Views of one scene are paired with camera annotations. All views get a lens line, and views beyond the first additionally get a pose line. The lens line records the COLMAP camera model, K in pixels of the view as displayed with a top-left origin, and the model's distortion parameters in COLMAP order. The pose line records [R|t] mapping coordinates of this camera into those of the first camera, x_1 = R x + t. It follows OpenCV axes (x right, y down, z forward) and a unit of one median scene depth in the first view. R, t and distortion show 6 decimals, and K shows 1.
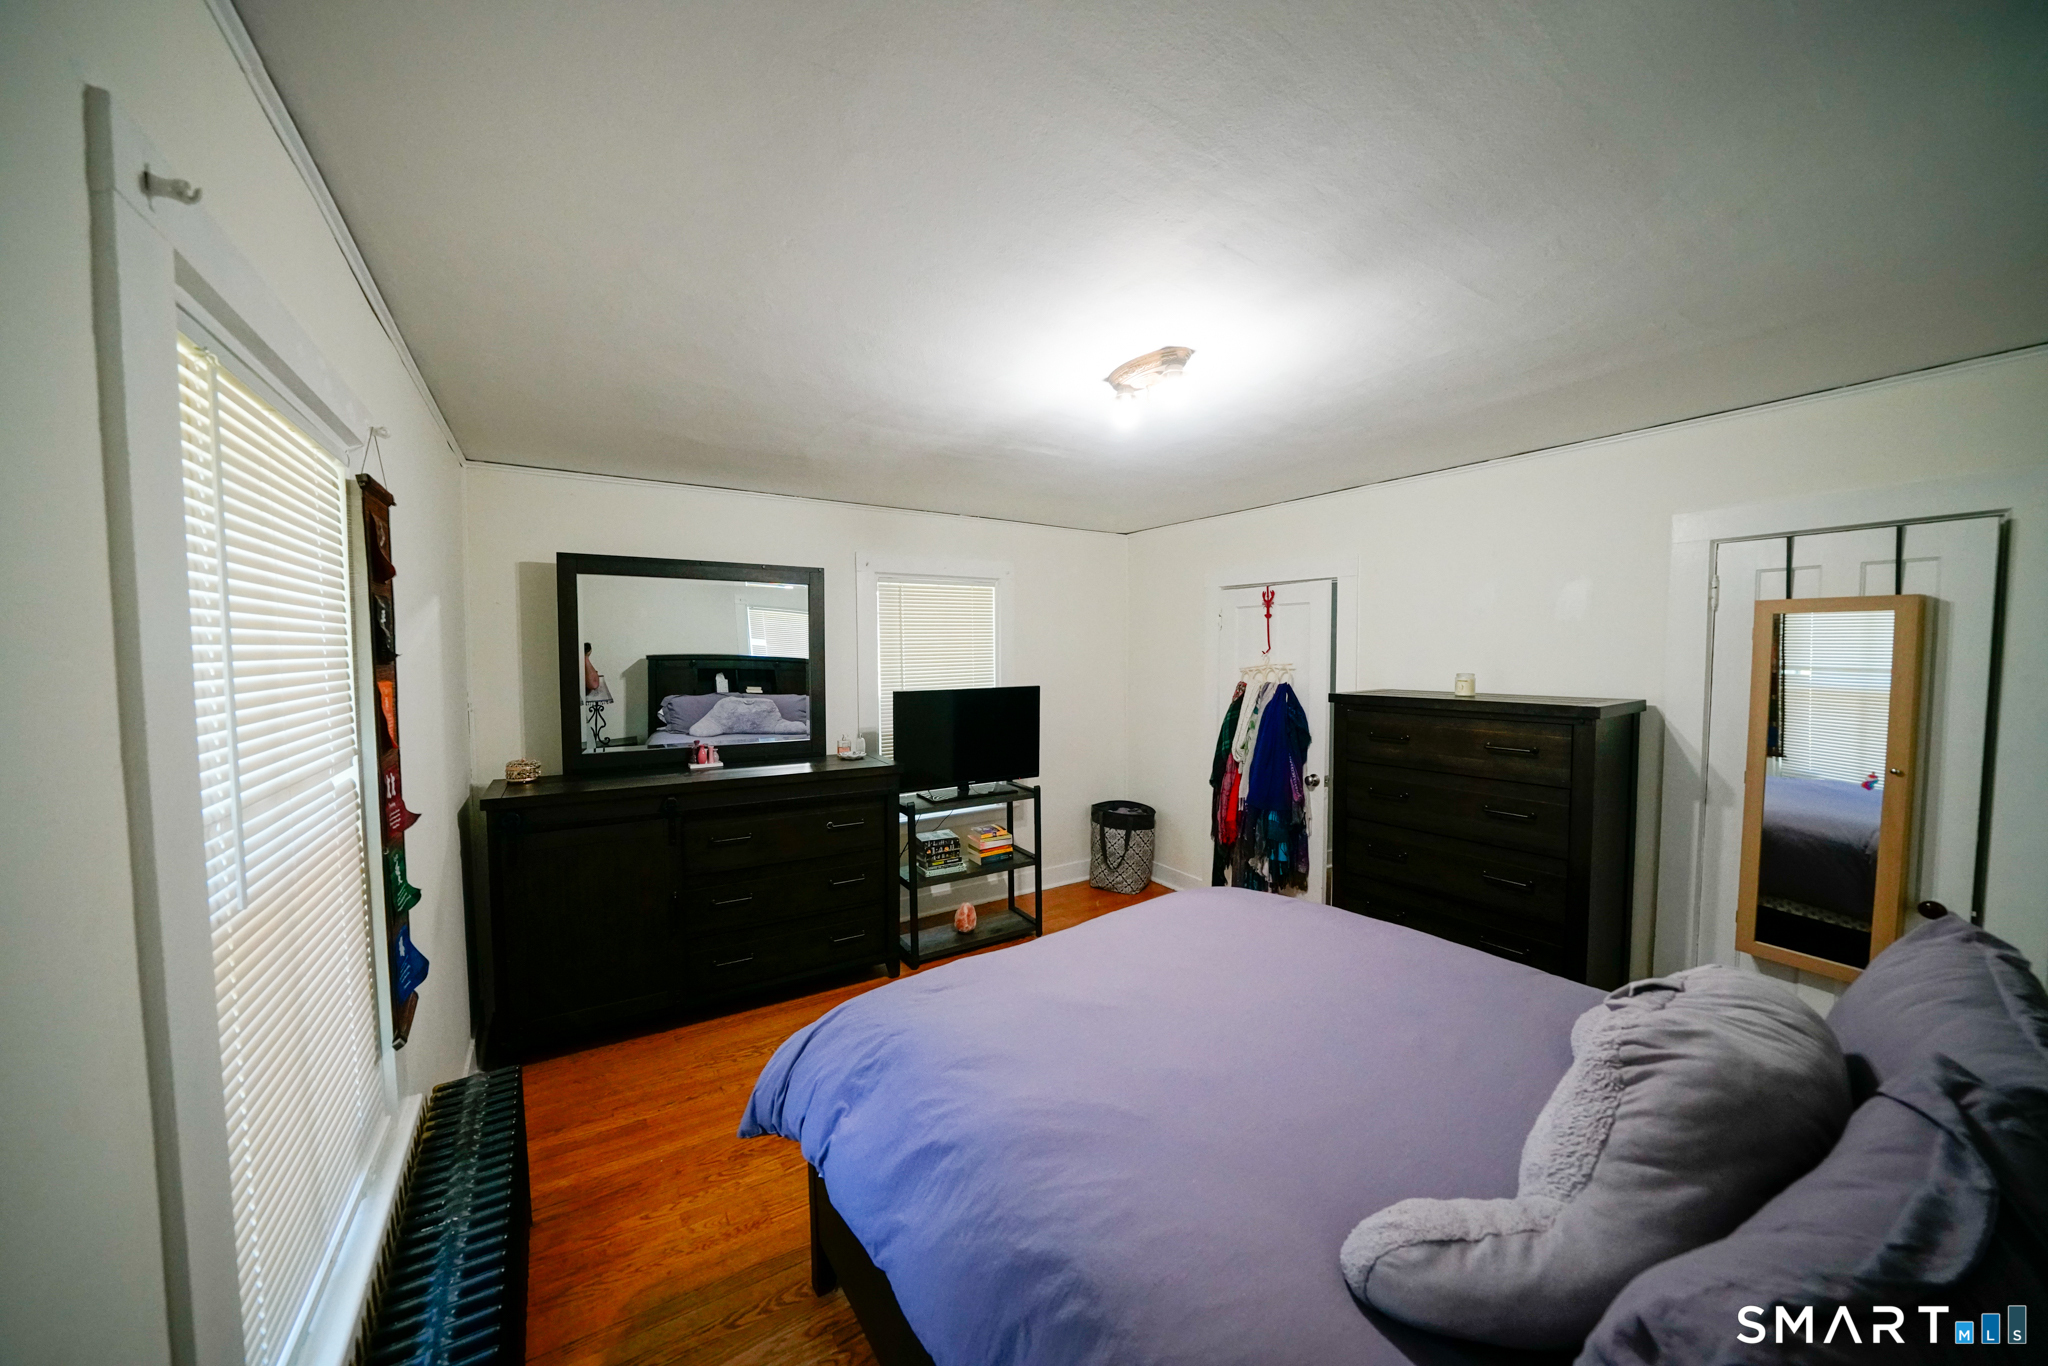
lens RADIAL K [[697.7, 0, 1012.0], [0, 697.7, 682.6], [0, 0, 1]] dist [-0.024675, 0.000047]
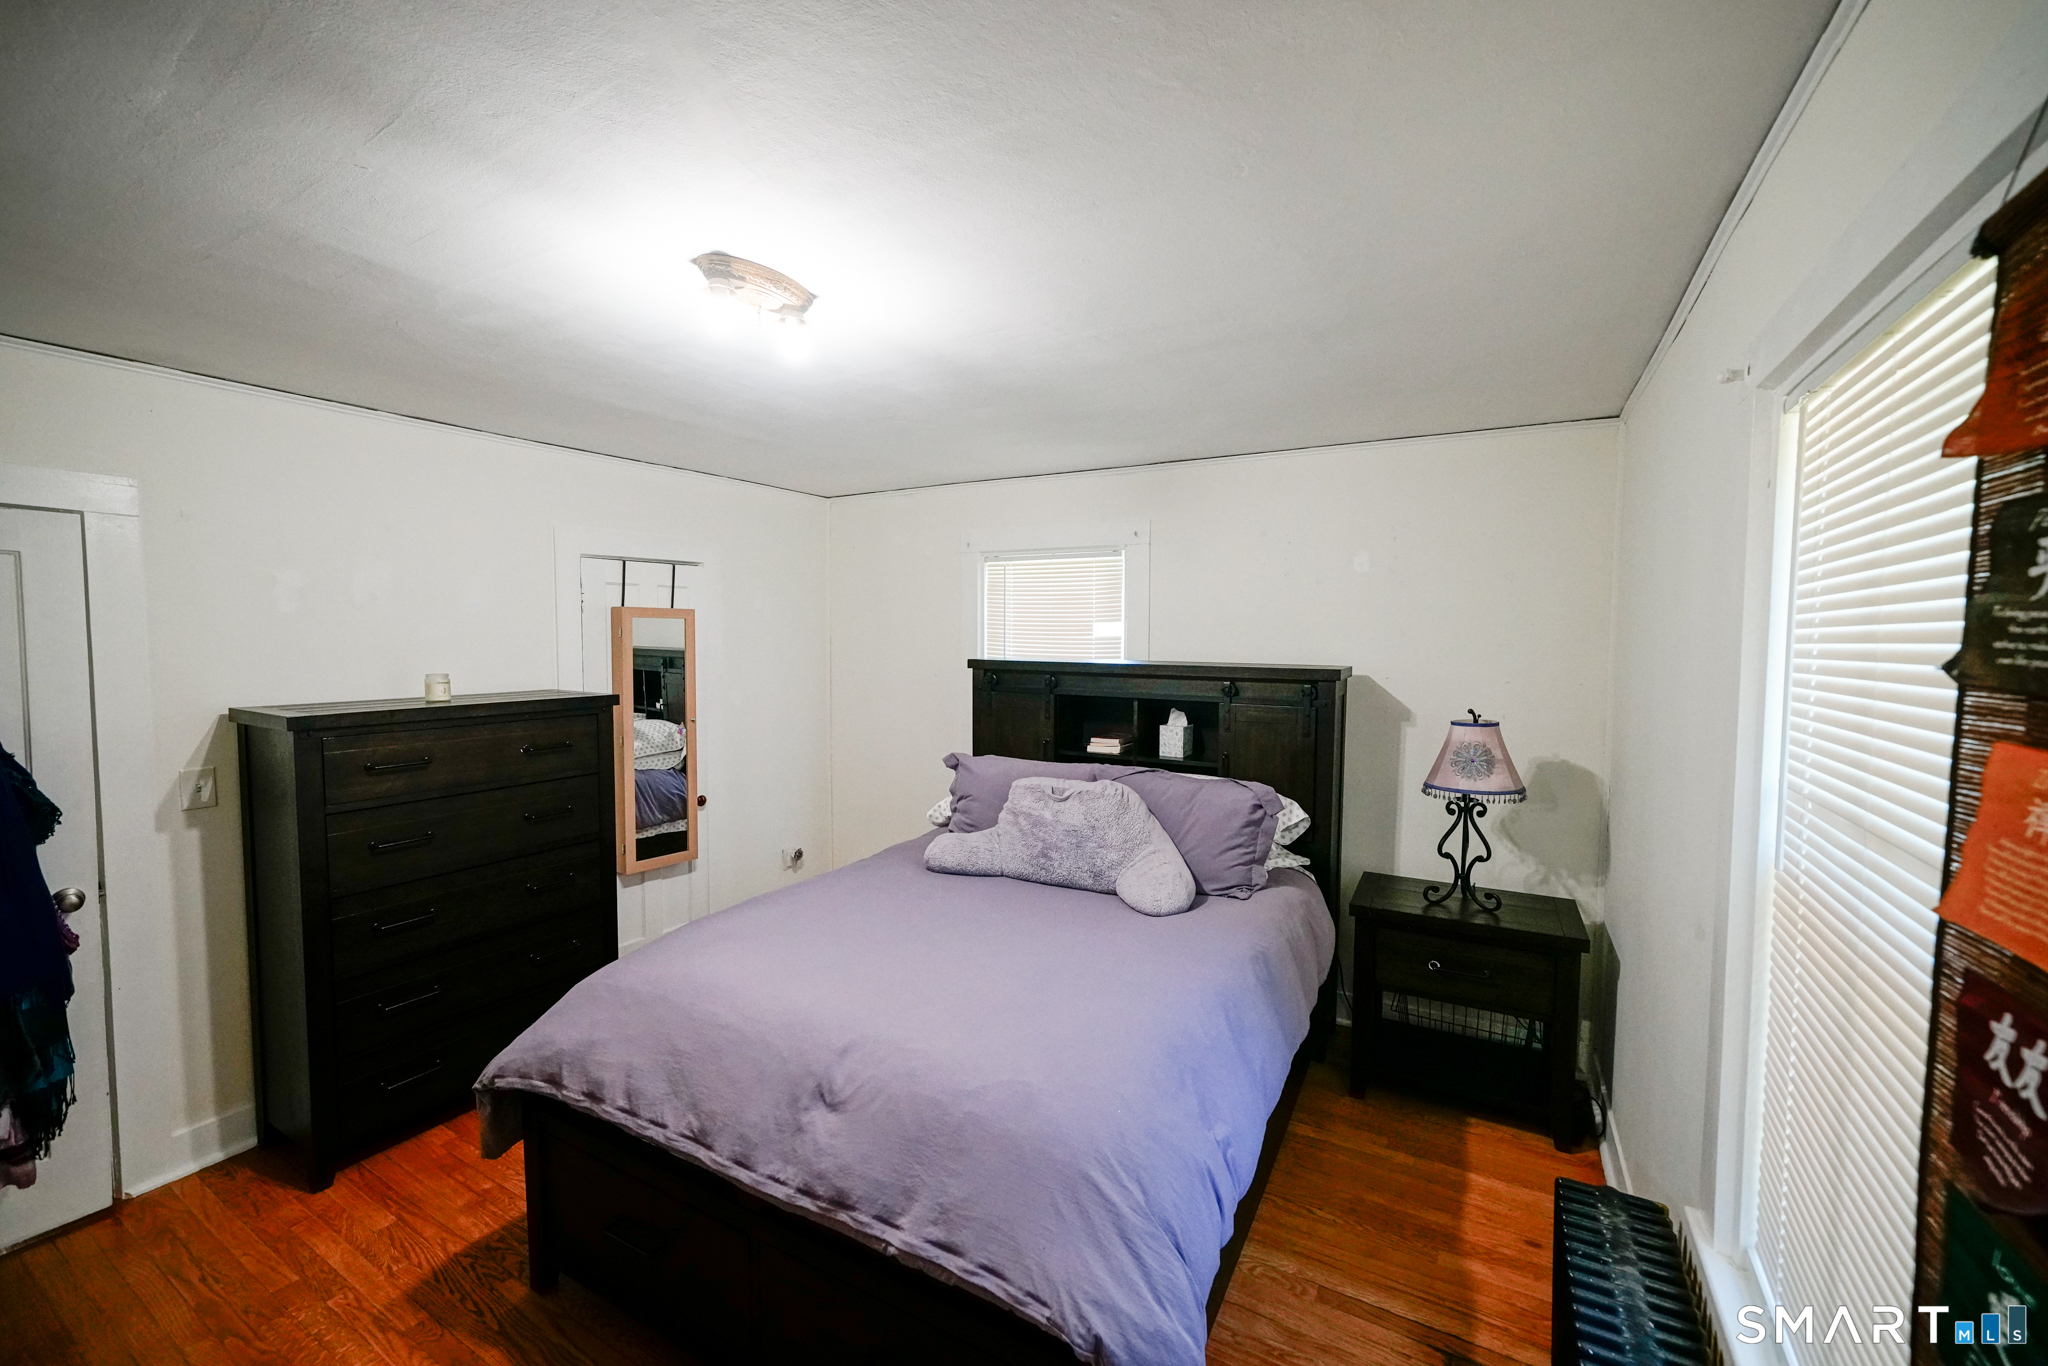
lens RADIAL K [[804.3, 0, 1024.0], [0, 804.3, 683.0], [0, 0, 1]] dist [0.000497, 0.000057]
pose [[-0.447043, -0.044066, 0.893426, -0.721554], [0.041717, 0.996672, 0.070032, -0.056230], [-0.893539, 0.068579, -0.443717, 1.113389]]
